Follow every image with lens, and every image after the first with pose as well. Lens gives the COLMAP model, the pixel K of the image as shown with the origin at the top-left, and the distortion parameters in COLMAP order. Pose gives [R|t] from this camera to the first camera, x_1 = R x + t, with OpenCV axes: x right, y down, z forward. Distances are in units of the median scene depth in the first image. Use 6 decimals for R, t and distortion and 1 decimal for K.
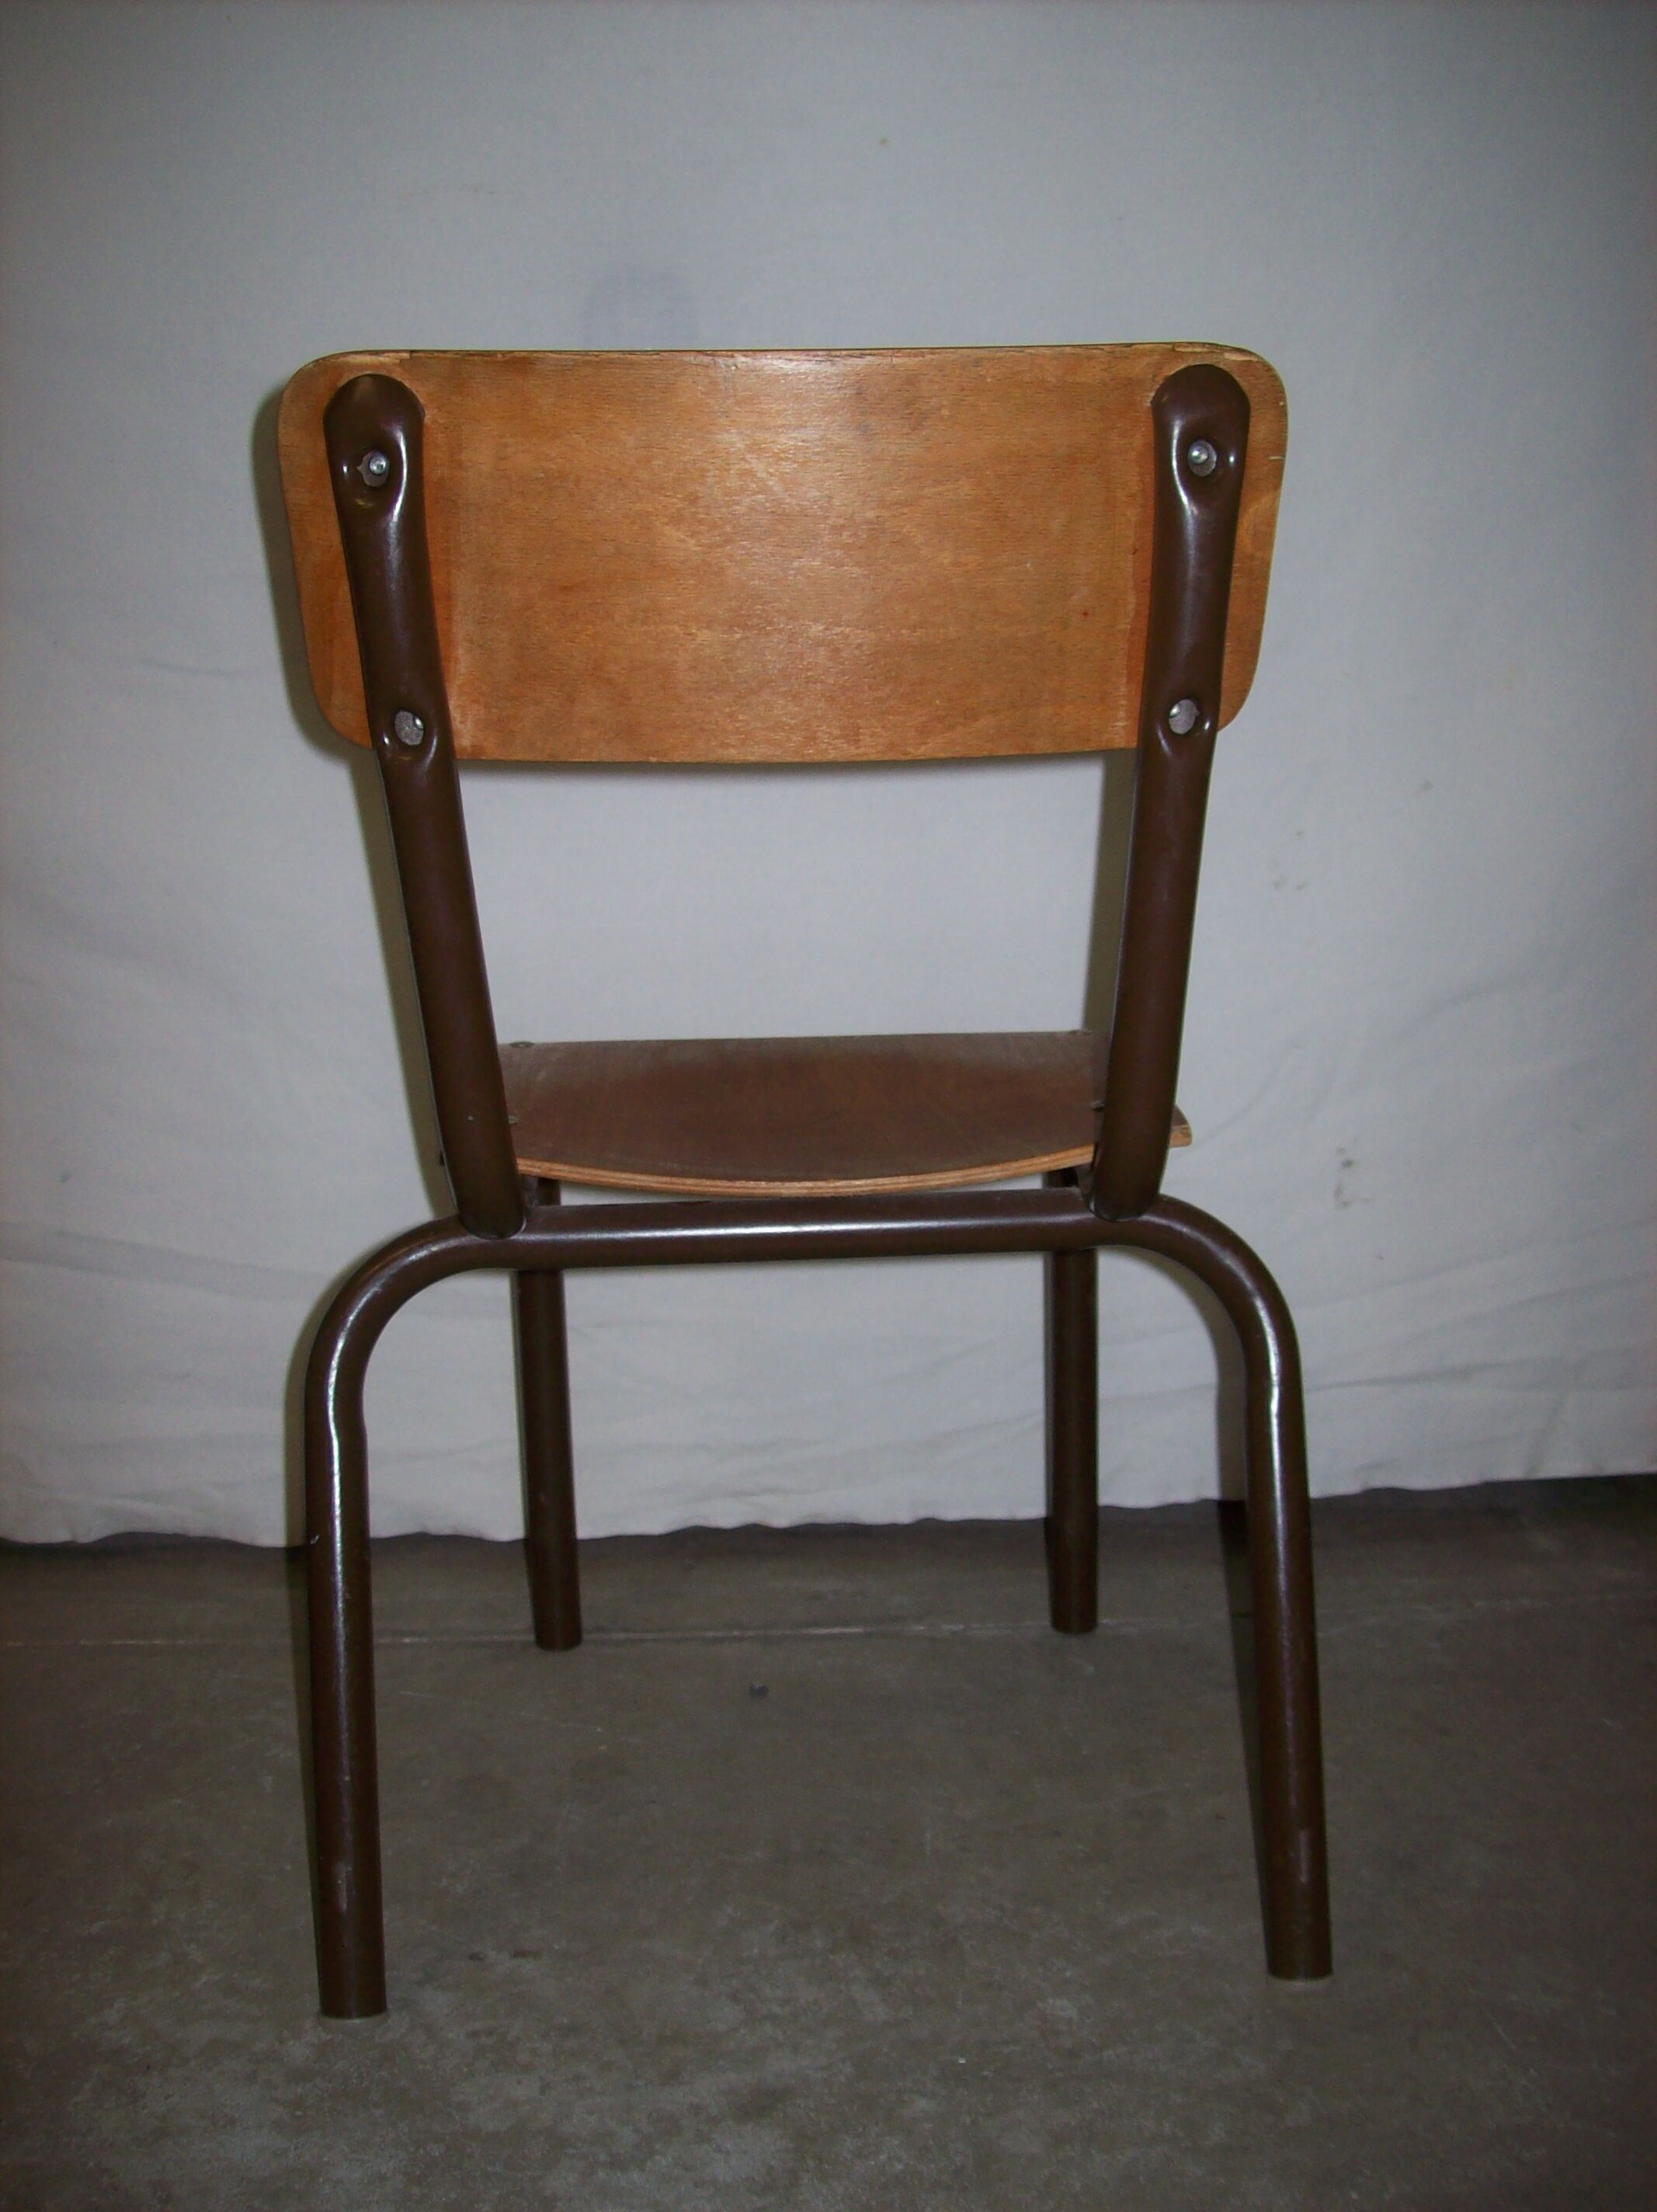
lens RADIAL K [[2313.6, 0, 821.2], [0, 2313.6, 1113.2], [0, 0, 1]] dist [-0.111421, 0.000000]
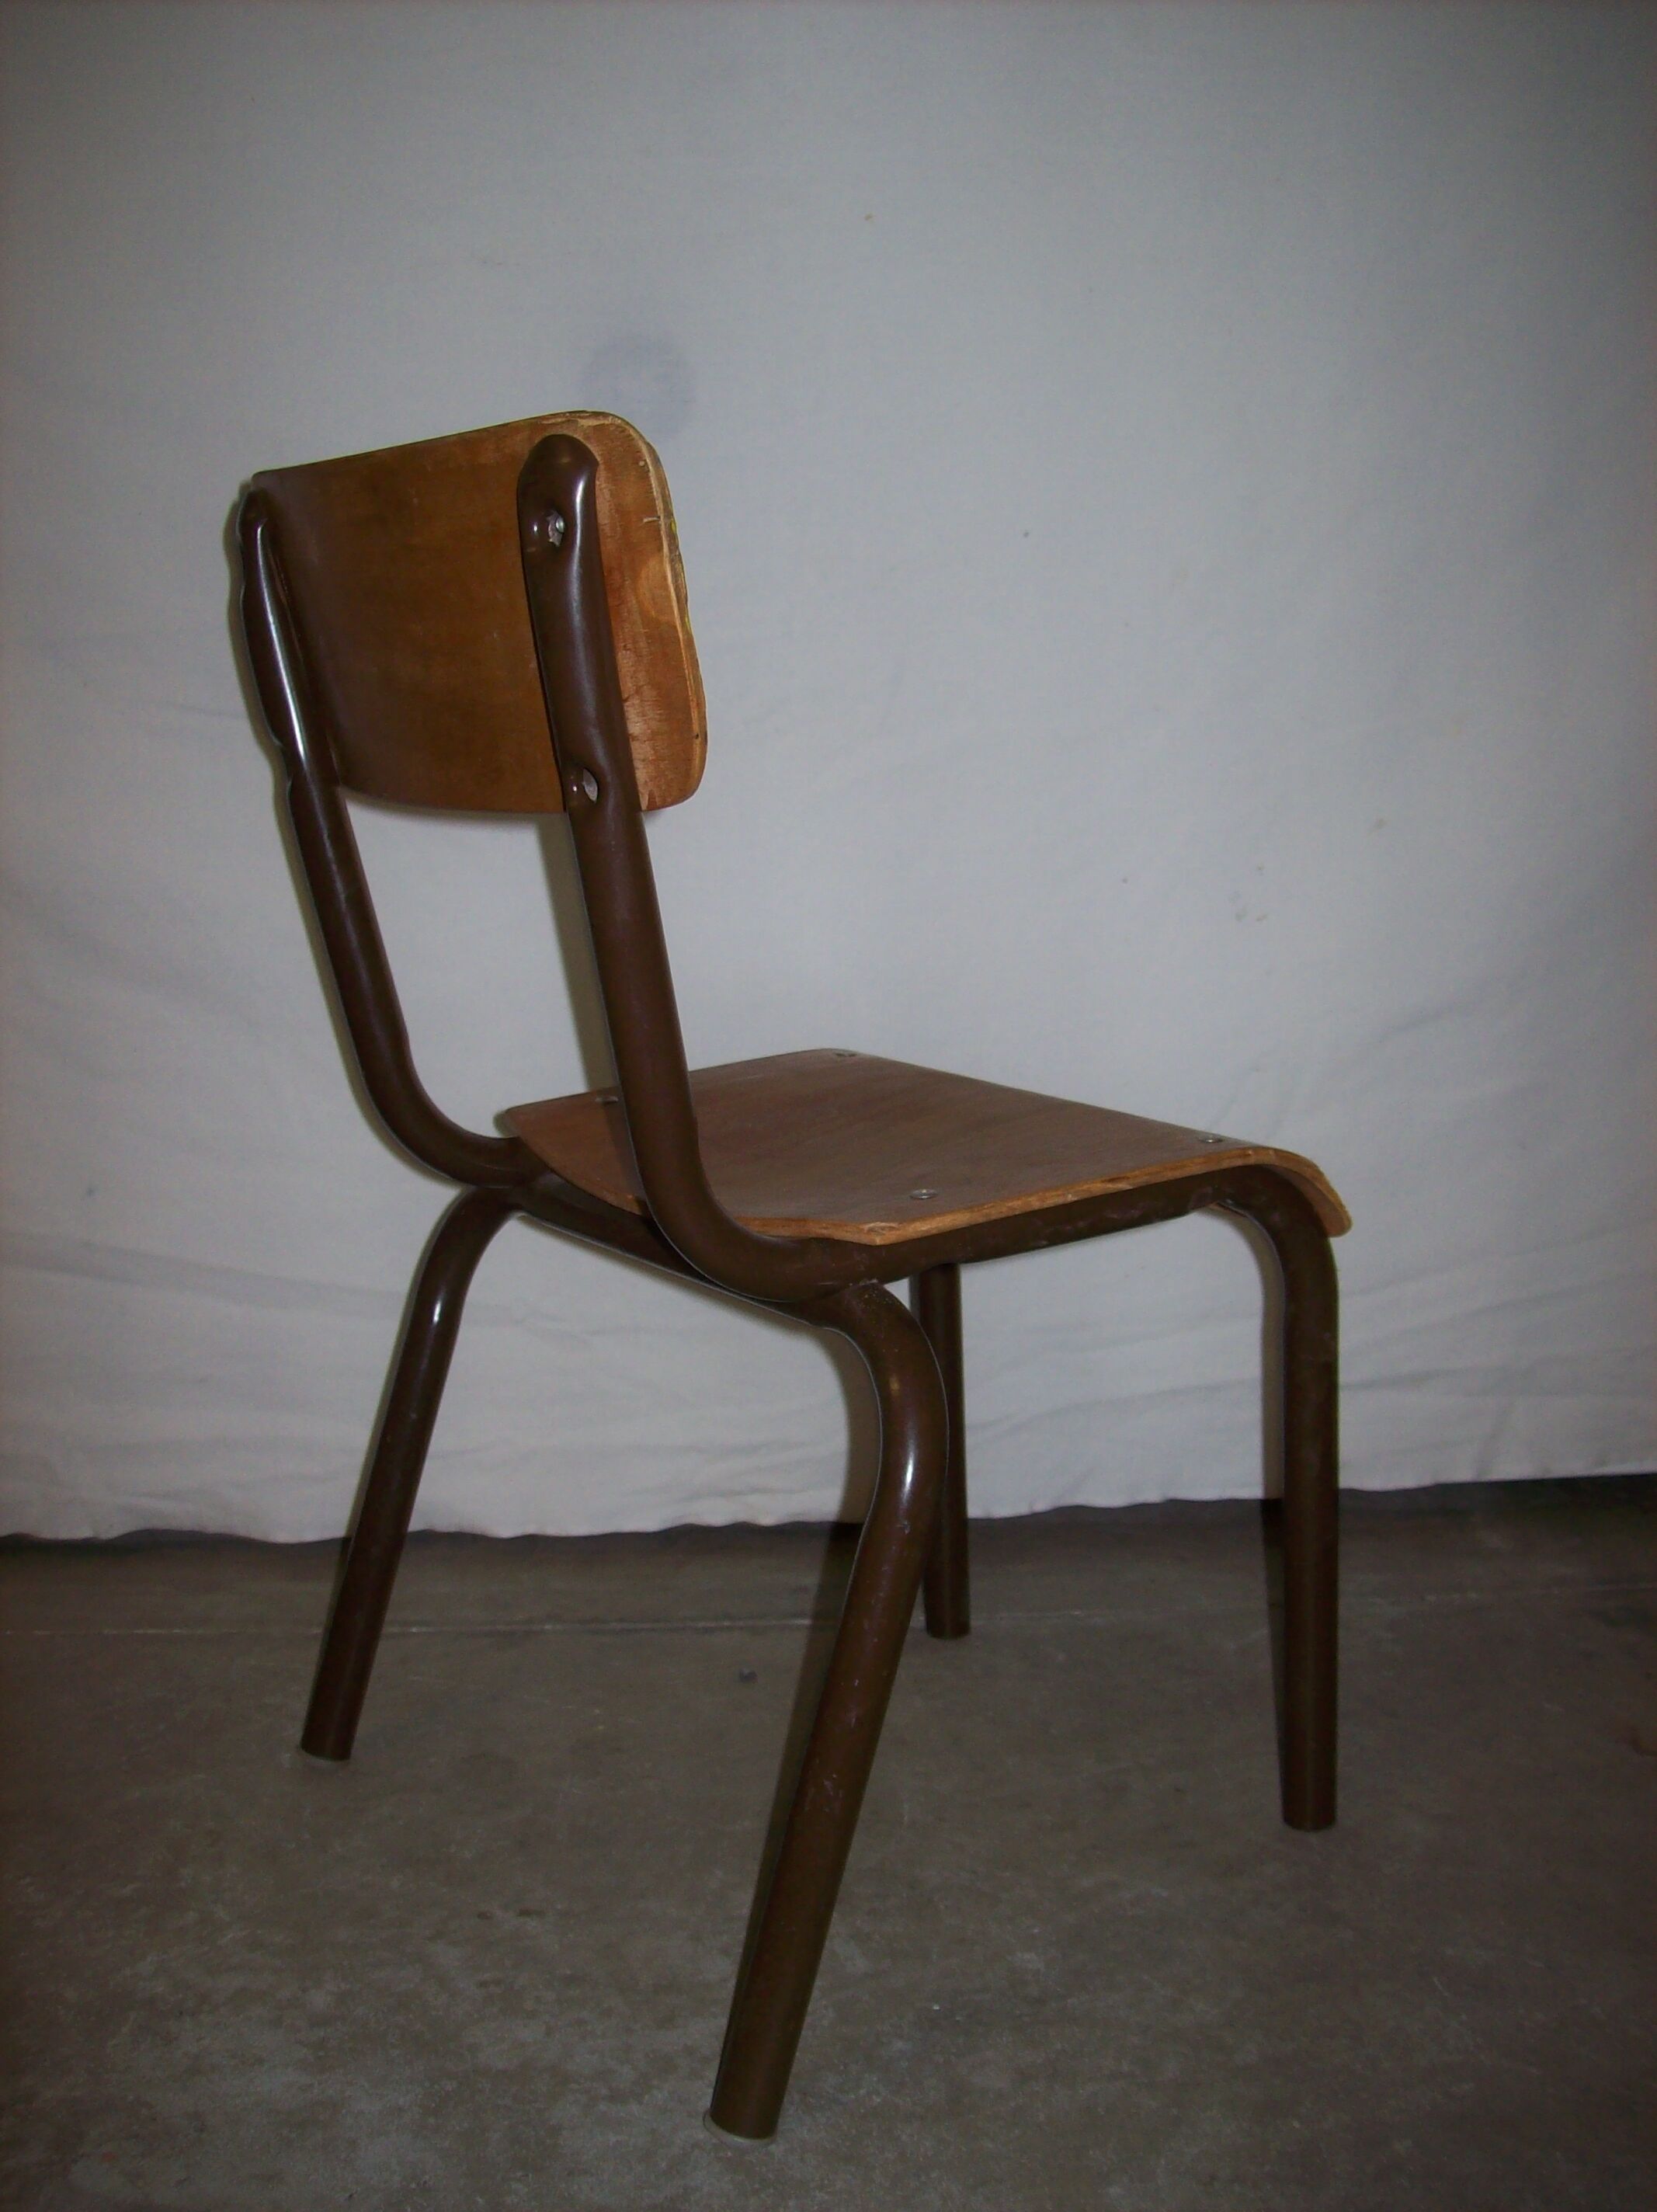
lens RADIAL K [[2313.6, 0, 819.1], [0, 2313.6, 1112.8], [0, 0, 1]] dist [-0.111421, 0.000000]
pose [[0.999986, 0.002049, 0.004788, 0.000379], [-0.001996, 0.999937, -0.011024, 0.004044], [-0.004811, 0.011014, 0.999928, -0.078923]]
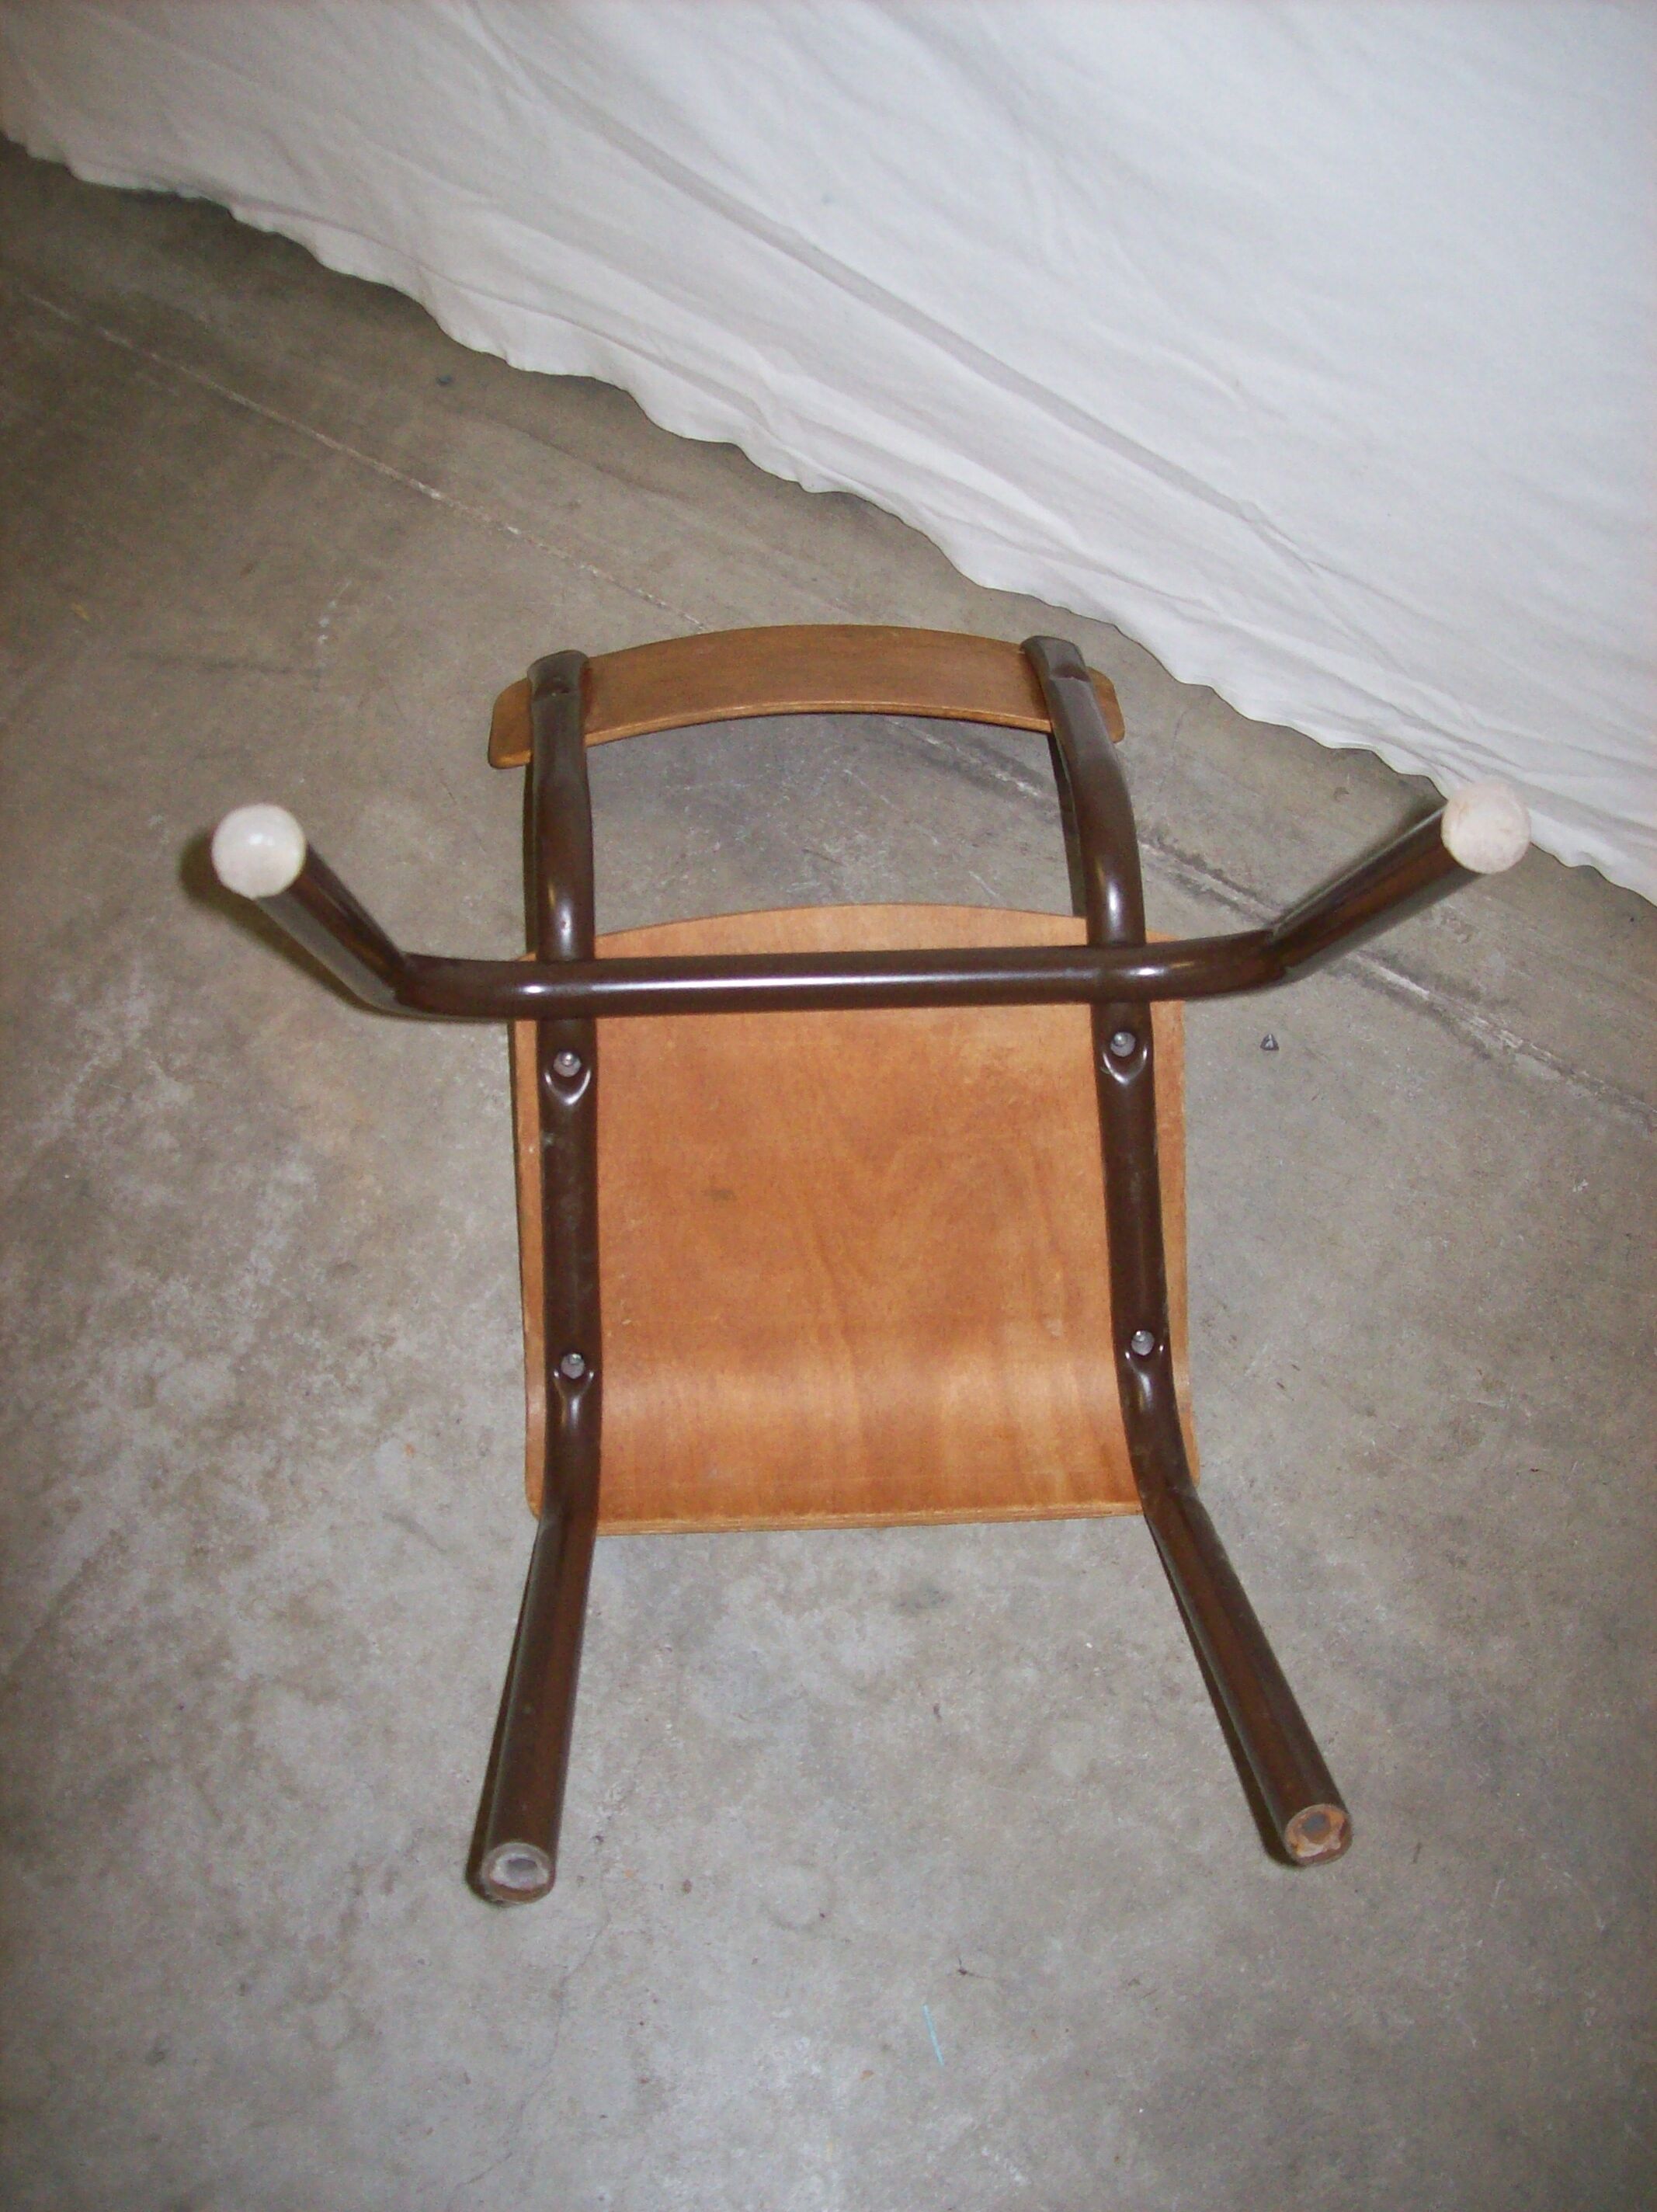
lens RADIAL K [[2313.6, 0, 823.0], [0, 2313.6, 1109.4], [0, 0, 1]] dist [-0.111421, 0.000000]
pose [[0.827570, 0.507887, -0.239122, 0.084660], [-0.139521, 0.598691, 0.788735, -0.630805], [0.543748, -0.619371, 0.566320, 0.380455]]
